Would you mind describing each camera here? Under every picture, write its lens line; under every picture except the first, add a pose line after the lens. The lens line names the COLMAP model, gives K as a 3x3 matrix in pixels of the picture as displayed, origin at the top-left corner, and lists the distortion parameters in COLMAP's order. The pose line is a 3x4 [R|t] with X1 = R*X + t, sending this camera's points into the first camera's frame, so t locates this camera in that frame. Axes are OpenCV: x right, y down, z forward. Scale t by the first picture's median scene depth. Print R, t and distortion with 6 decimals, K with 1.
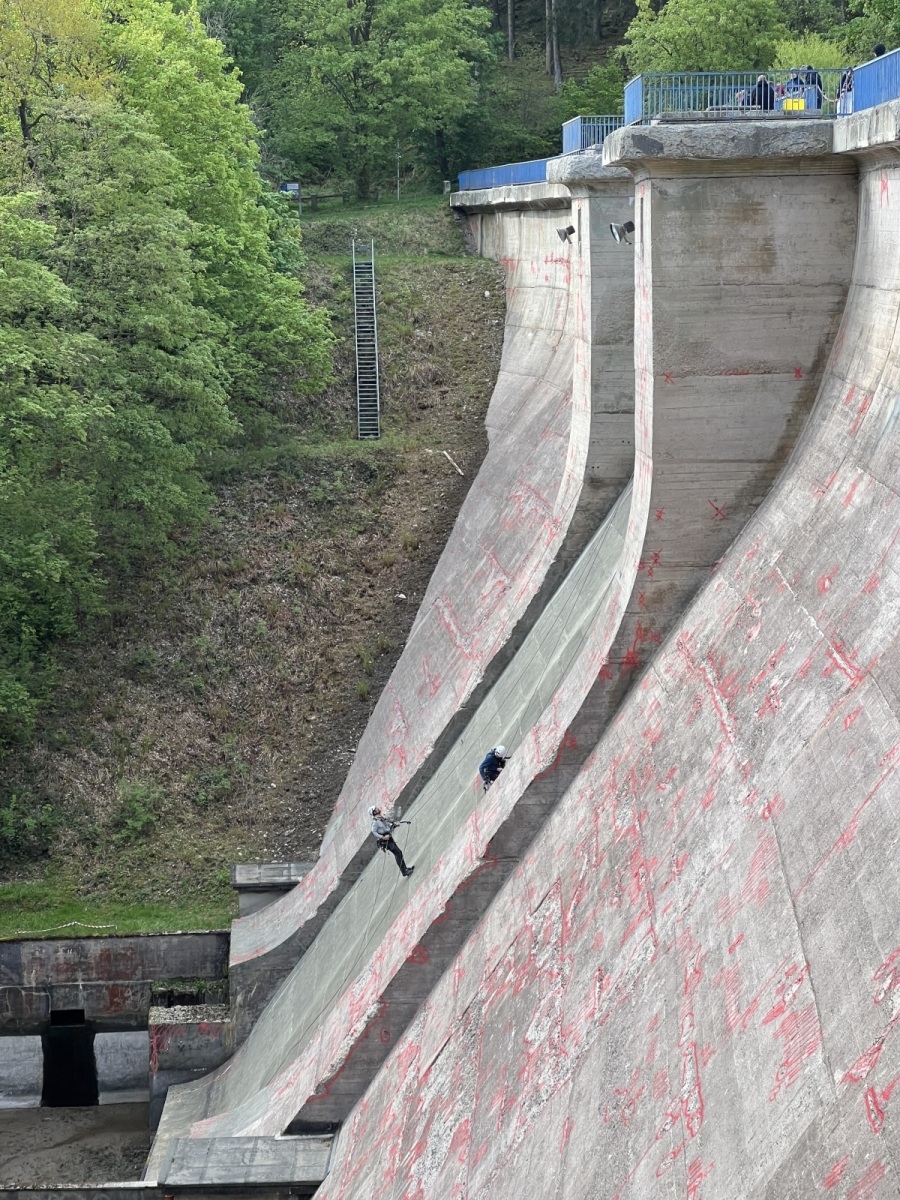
lens RADIAL K [[2632.9, 0, 450.0], [0, 2632.9, 600.0], [0, 0, 1]] dist [-0.023329, 3.696142]
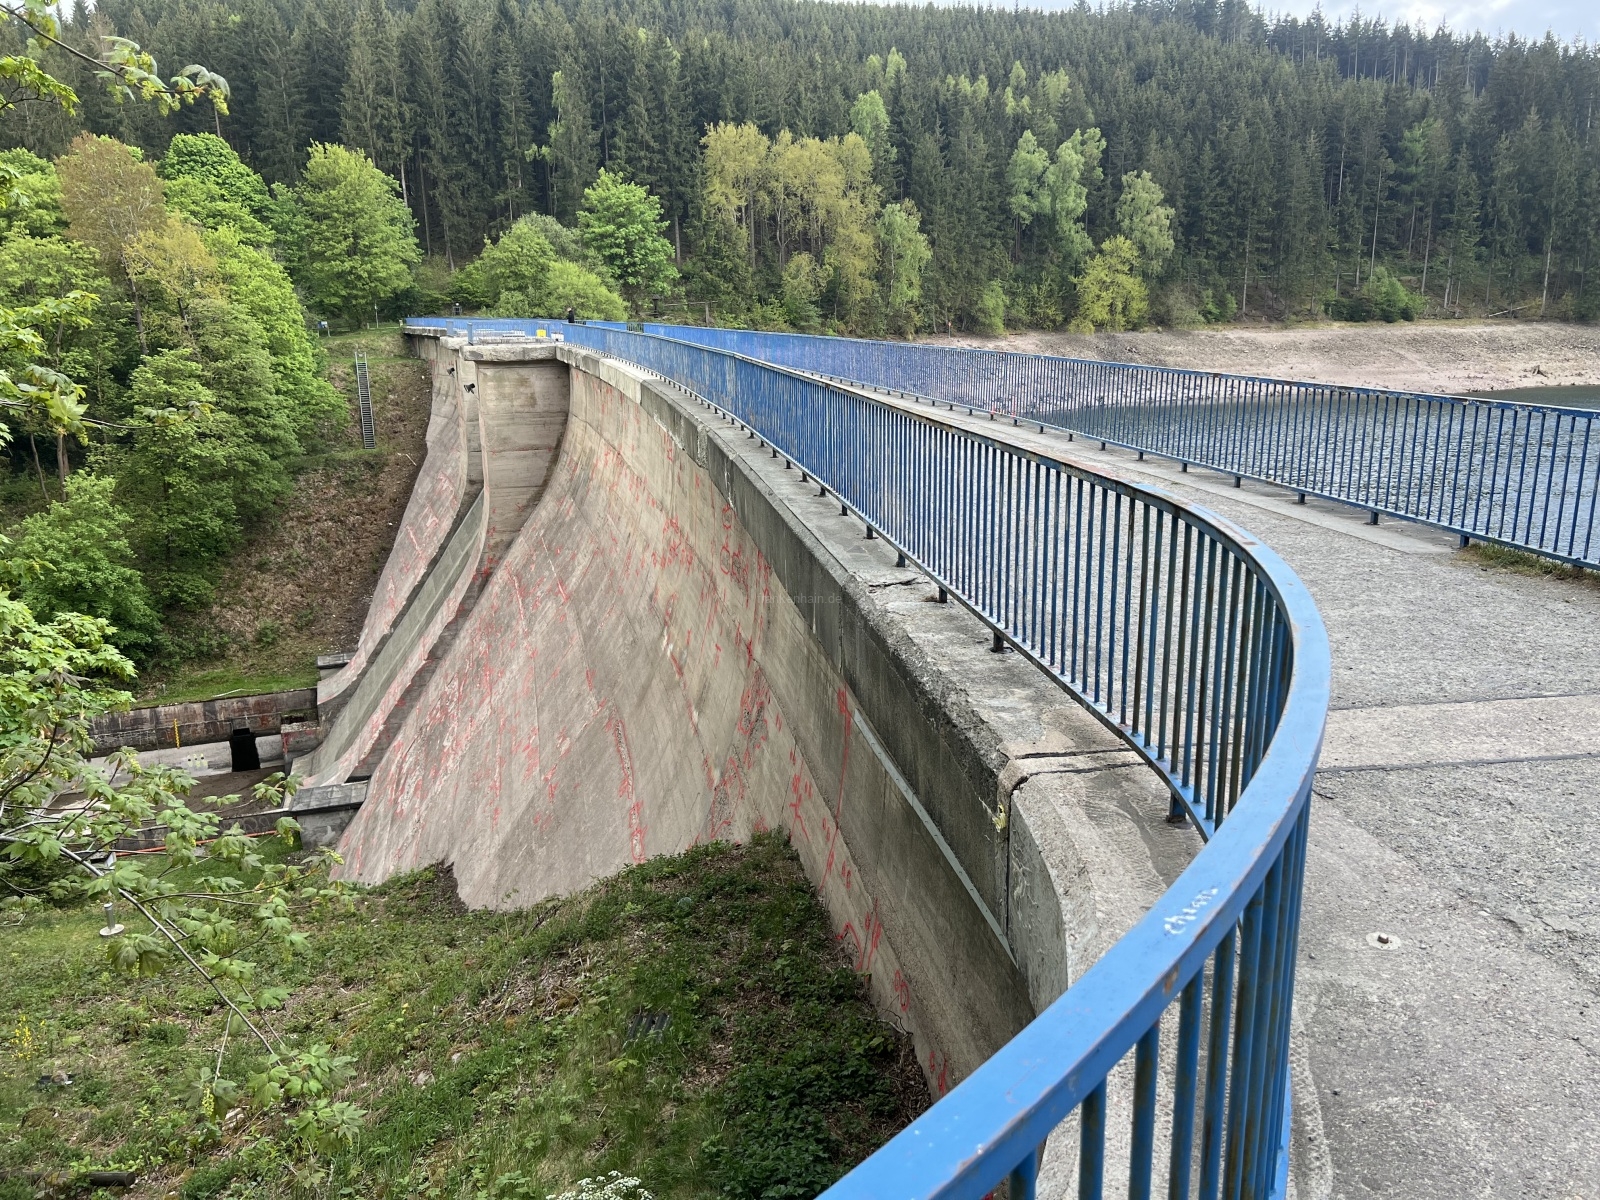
lens RADIAL K [[1204.0, 0, 800.0], [0, 1204.0, 600.0], [0, 0, 1]] dist [0.042452, -0.046416]
pose [[0.956196, -0.068075, 0.284703, 0.021309], [0.037191, 0.992954, 0.112517, -0.048967], [-0.290356, -0.097000, 0.951990, -0.090042]]
